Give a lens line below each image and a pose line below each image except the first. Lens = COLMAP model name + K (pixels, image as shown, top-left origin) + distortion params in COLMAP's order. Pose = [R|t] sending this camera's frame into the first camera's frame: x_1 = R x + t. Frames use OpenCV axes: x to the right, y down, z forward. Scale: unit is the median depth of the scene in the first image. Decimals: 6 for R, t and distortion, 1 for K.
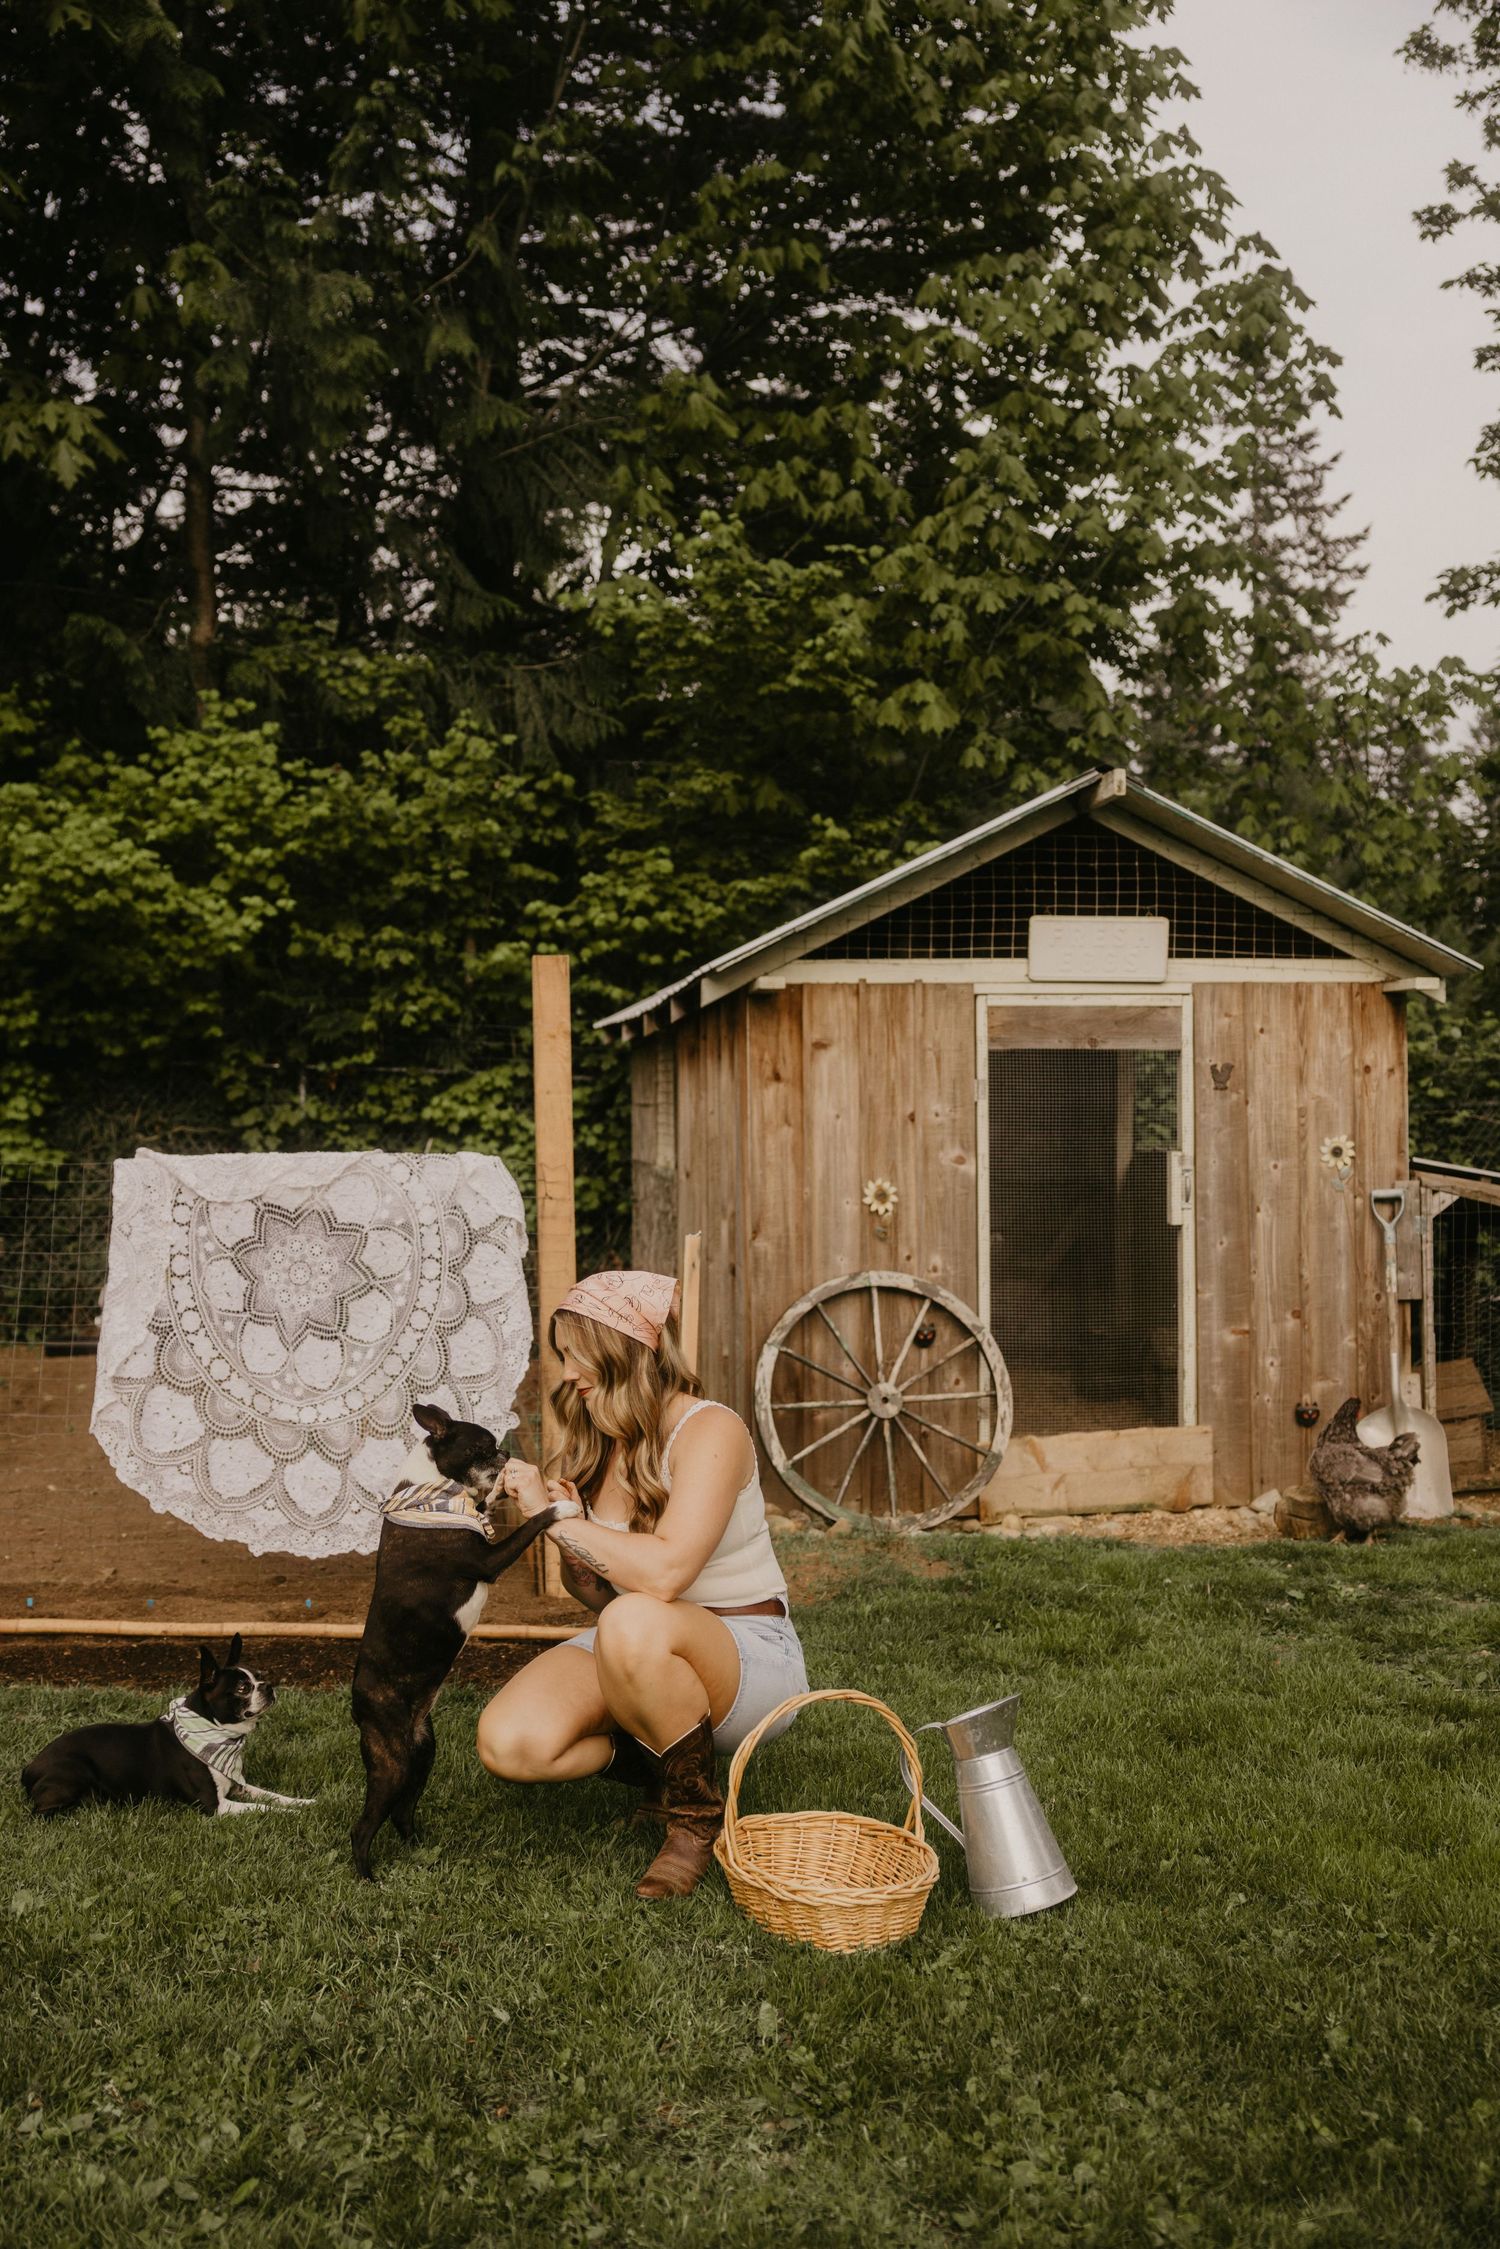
lens RADIAL K [[2234.2, 0, 747.5], [0, 2234.2, 1124.6], [0, 0, 1]] dist [0.004302, 0.004530]
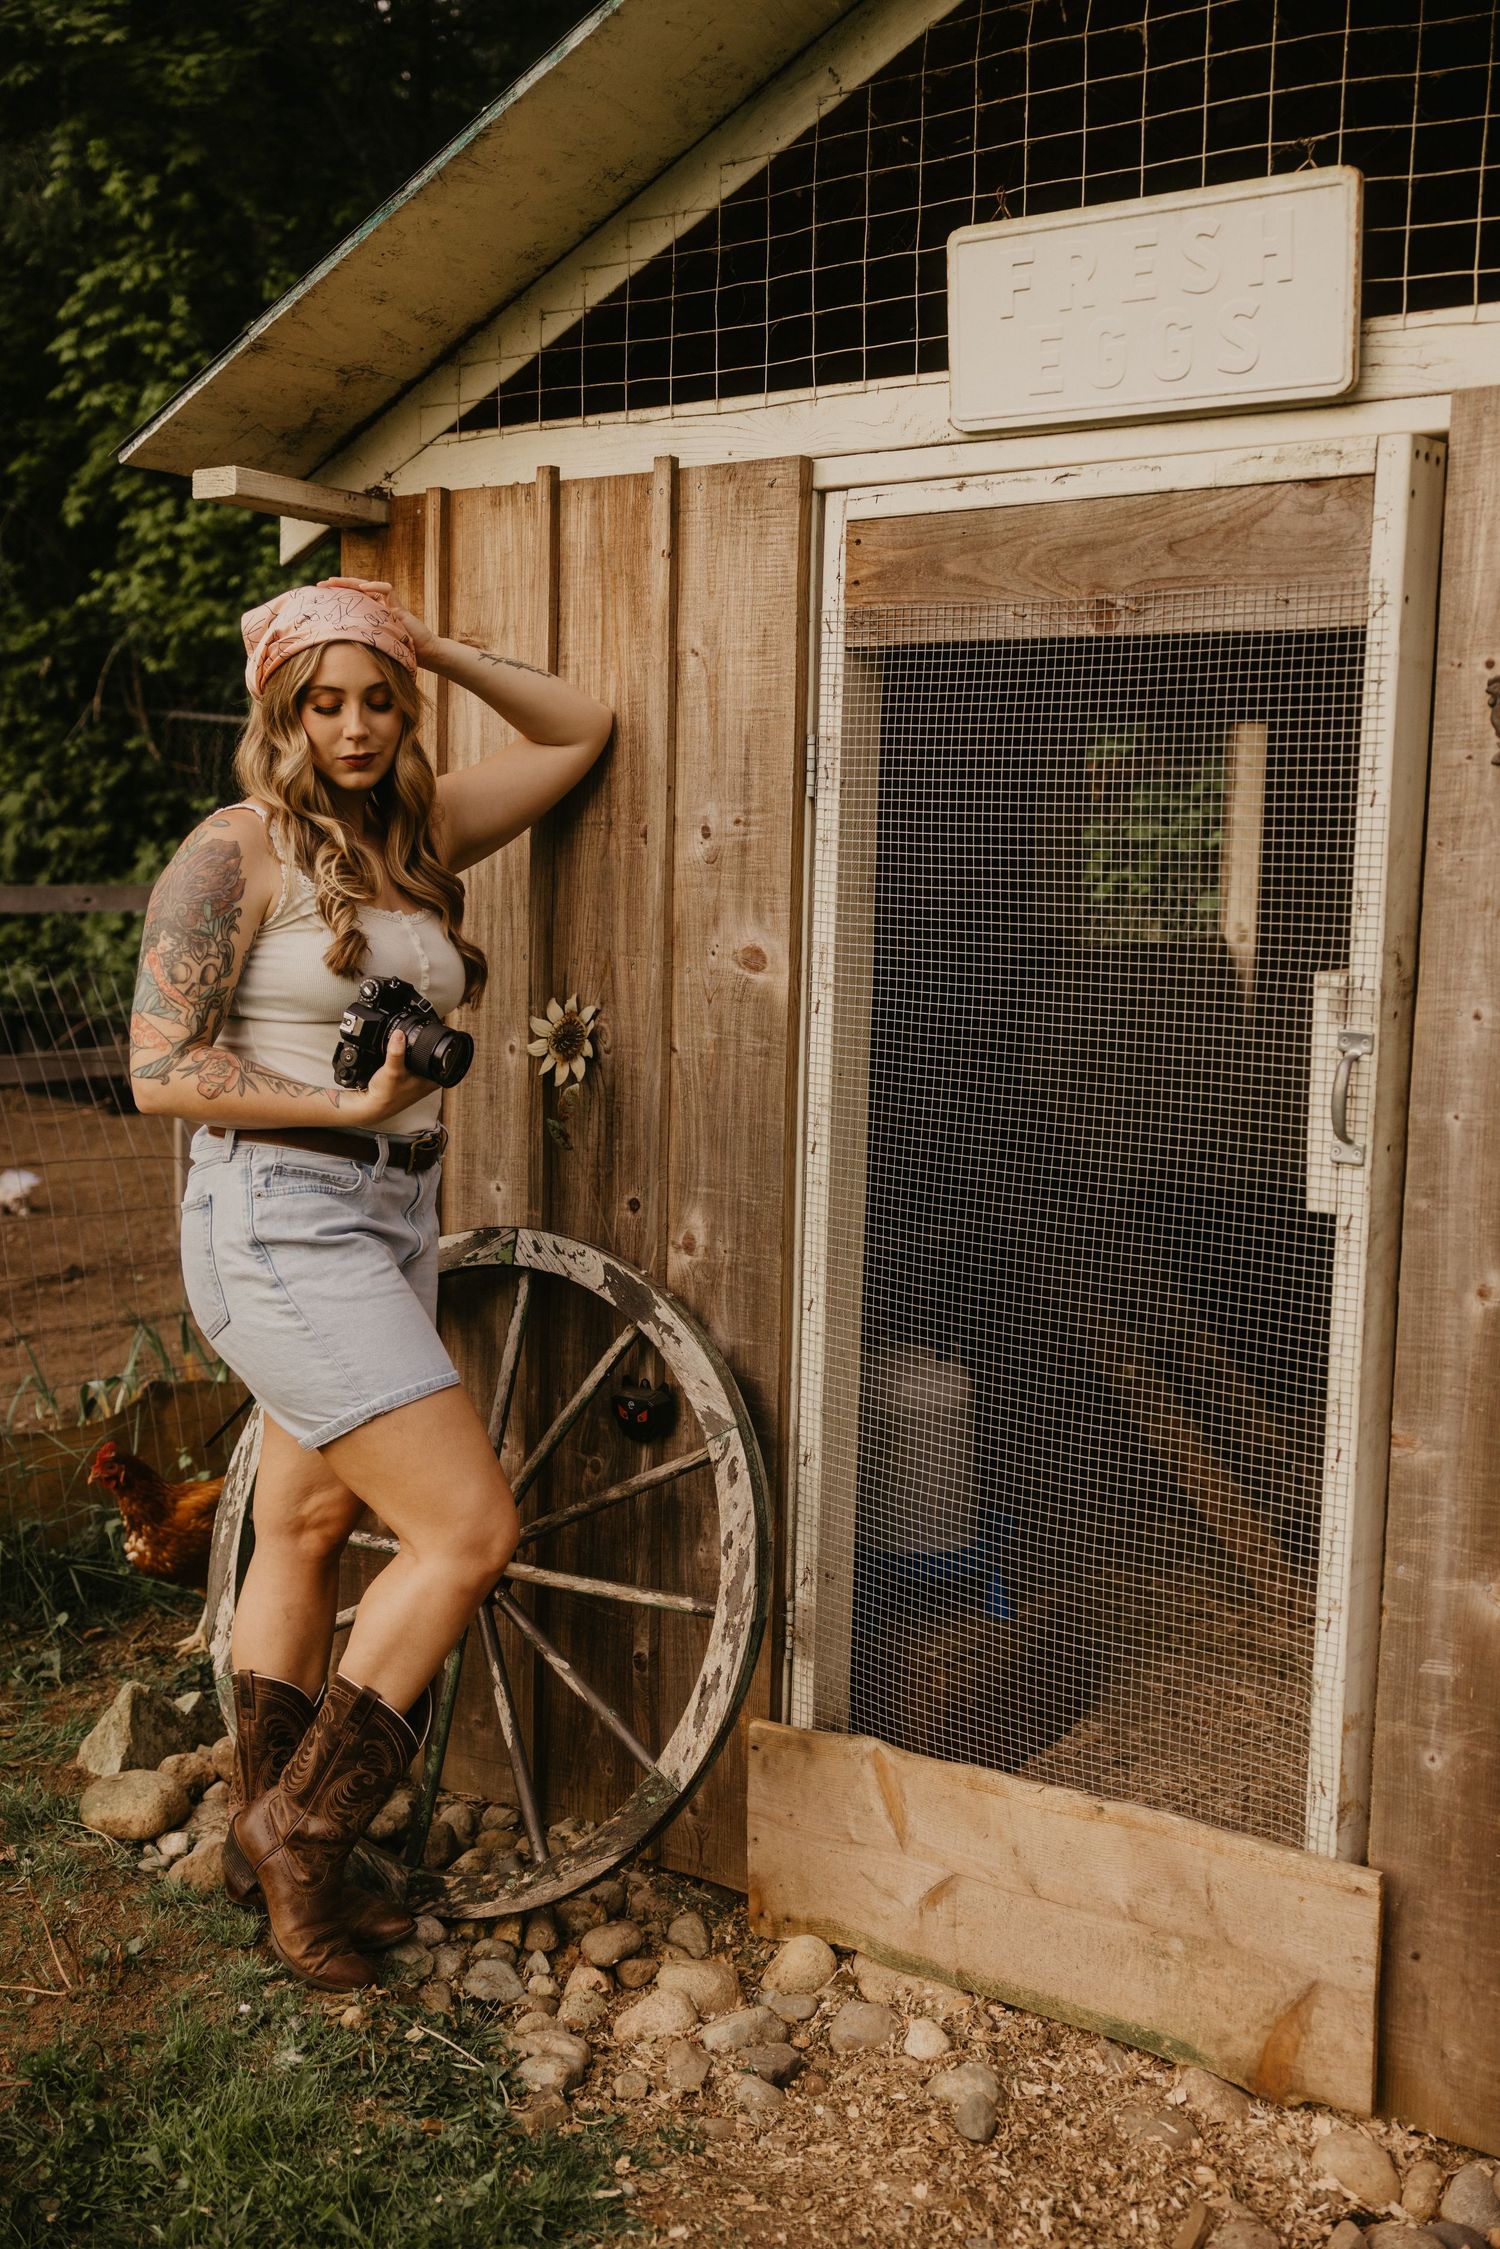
lens RADIAL K [[2234.2, 0, 747.5], [0, 2234.2, 1124.6], [0, 0, 1]] dist [0.004302, 0.004530]
pose [[0.727880, 0.108128, -0.677126, 0.336023], [-0.028782, 0.991436, 0.127381, -0.003726], [0.685101, -0.073229, 0.724758, 0.716561]]
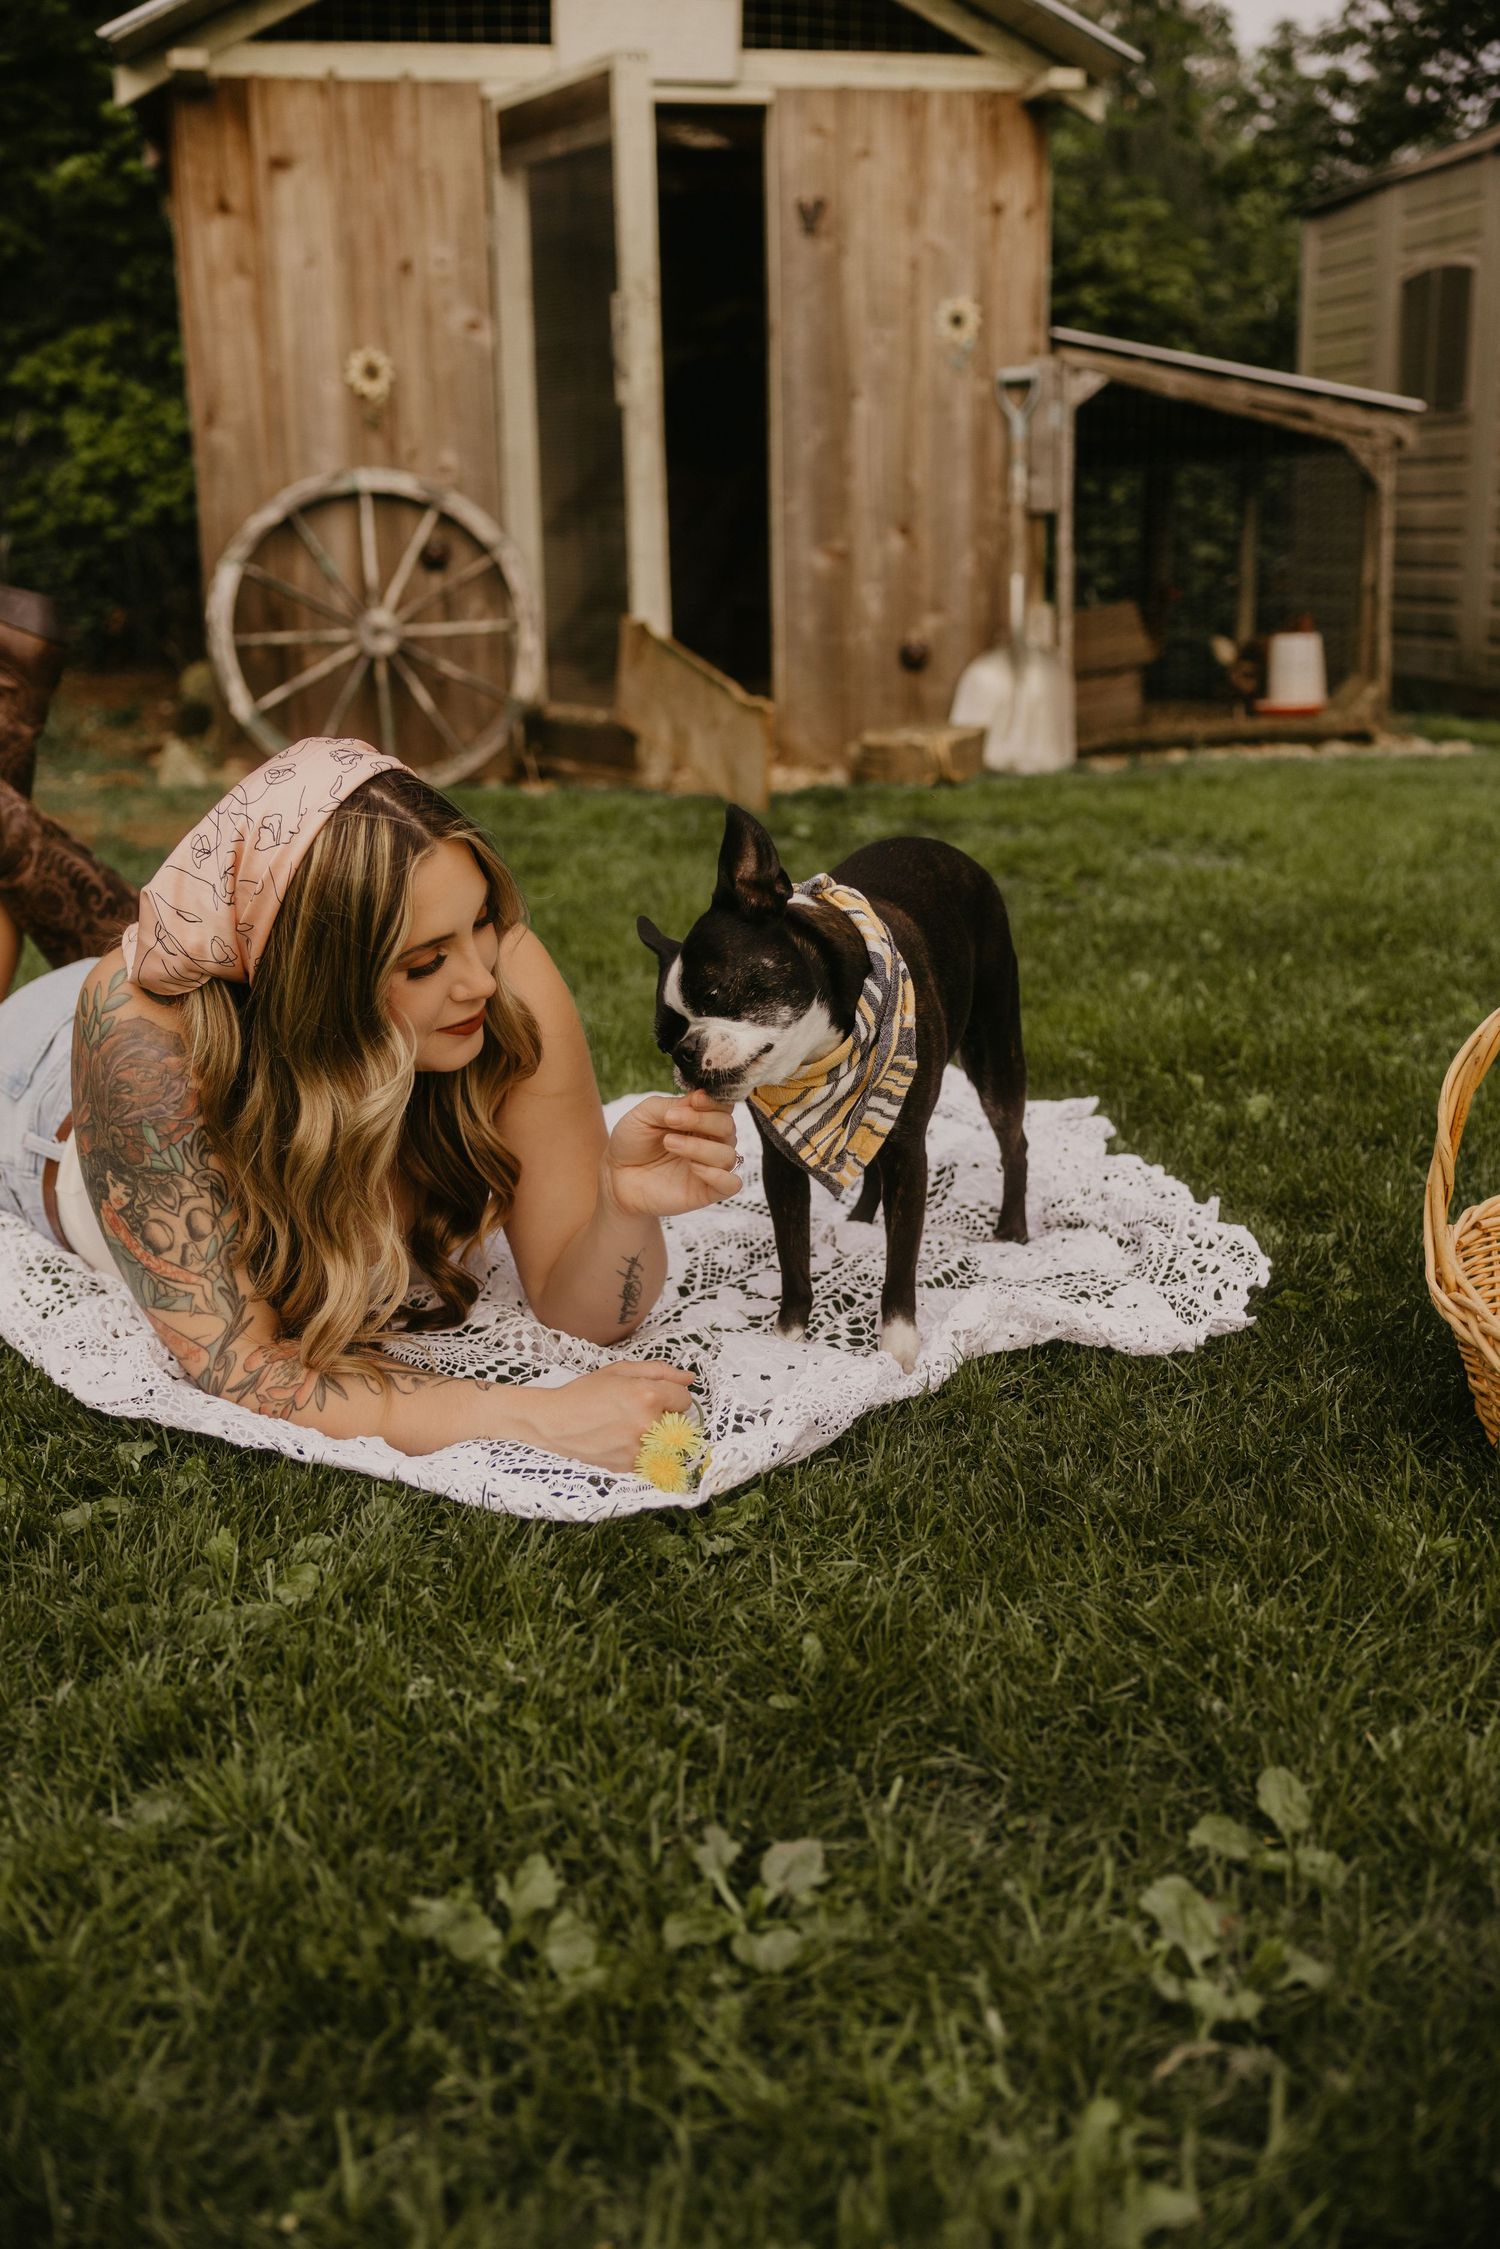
lens RADIAL K [[2155.6, 0, 746.8], [0, 2155.6, 1122.4], [0, 0, 1]] dist [0.012454, -0.000287]
pose [[0.998699, -0.020890, 0.046510, 0.146720], [0.007804, 0.964093, 0.265448, 0.083422], [-0.050385, -0.264740, 0.963003, 0.184113]]
